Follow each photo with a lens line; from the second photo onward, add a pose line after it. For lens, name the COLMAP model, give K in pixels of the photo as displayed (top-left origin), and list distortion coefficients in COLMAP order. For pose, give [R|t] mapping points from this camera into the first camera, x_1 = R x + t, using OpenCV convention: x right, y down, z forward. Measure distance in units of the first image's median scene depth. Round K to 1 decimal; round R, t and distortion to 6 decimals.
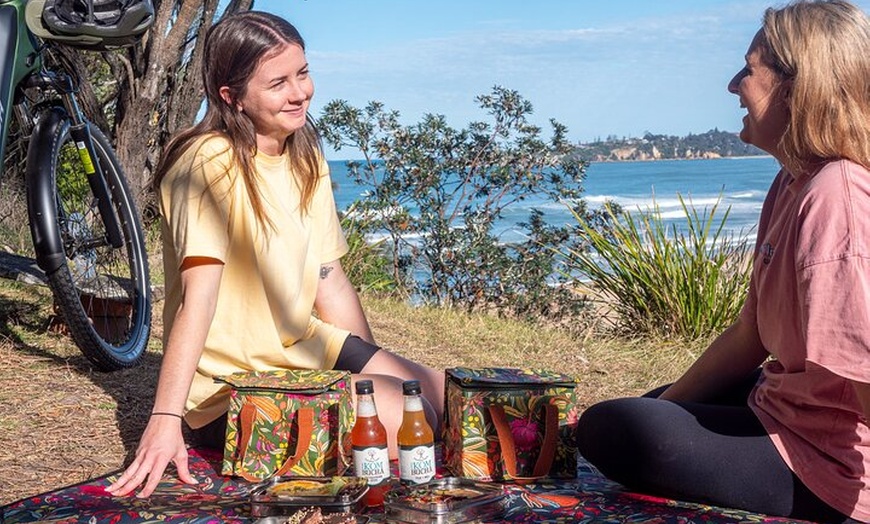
lens RADIAL K [[1405.3, 0, 435.0], [0, 1405.3, 262.0], [0, 0, 1]] dist [-0.011101, -0.029642]
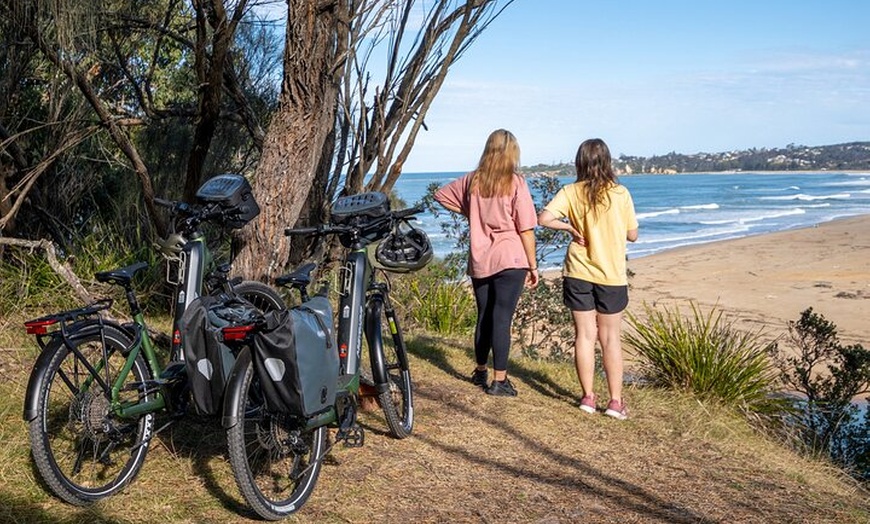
lens RADIAL K [[1037.9, 0, 435.0], [0, 1037.9, 262.0], [0, 0, 1]] dist [0.056511, 0.014419]
pose [[0.999592, 0.009674, -0.026874, -0.039825], [-0.009357, 0.999885, 0.011907, -0.044837], [0.026987, -0.011650, 0.999568, -0.096750]]
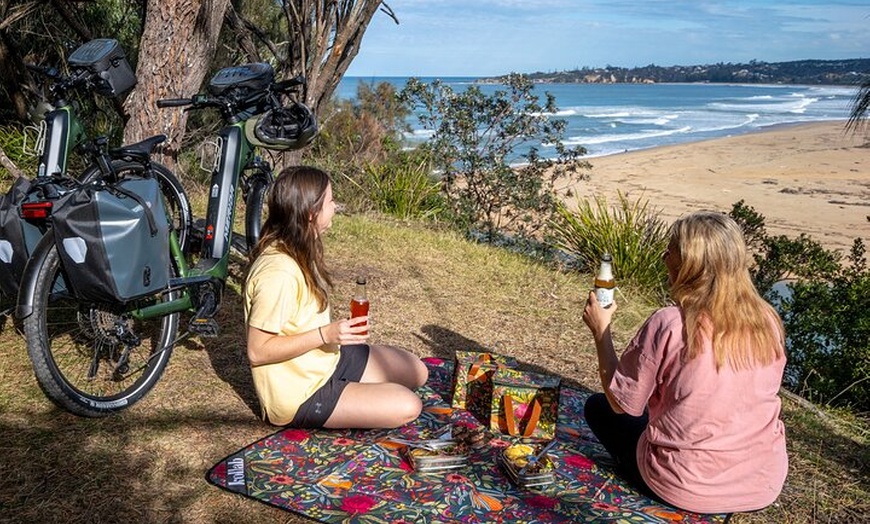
lens RADIAL K [[866.4, 0, 431.2], [0, 866.4, 271.4], [0, 0, 1]] dist [0.026854, -0.009127]
pose [[0.998399, 0.042148, -0.037719, -0.002742], [-0.036200, 0.988558, 0.146436, -0.041080], [0.043459, -0.144836, 0.988501, -0.021820]]
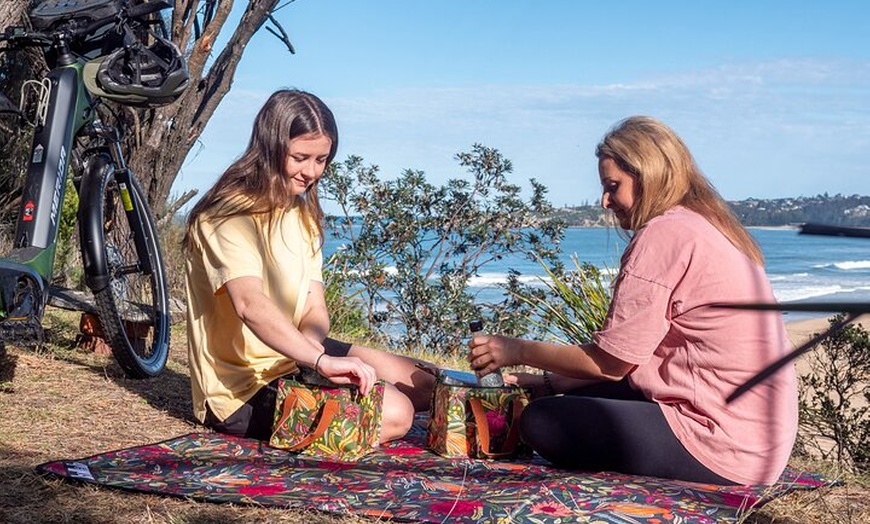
lens RADIAL K [[1516.1, 0, 435.0], [0, 1516.1, 262.0], [0, 0, 1]] dist [0.019305, 0.058167]
pose [[0.999325, 0.032192, 0.017711, -0.002456], [-0.031372, 0.998504, -0.044788, 0.007559], [-0.019126, 0.044203, 0.998839, -0.071039]]
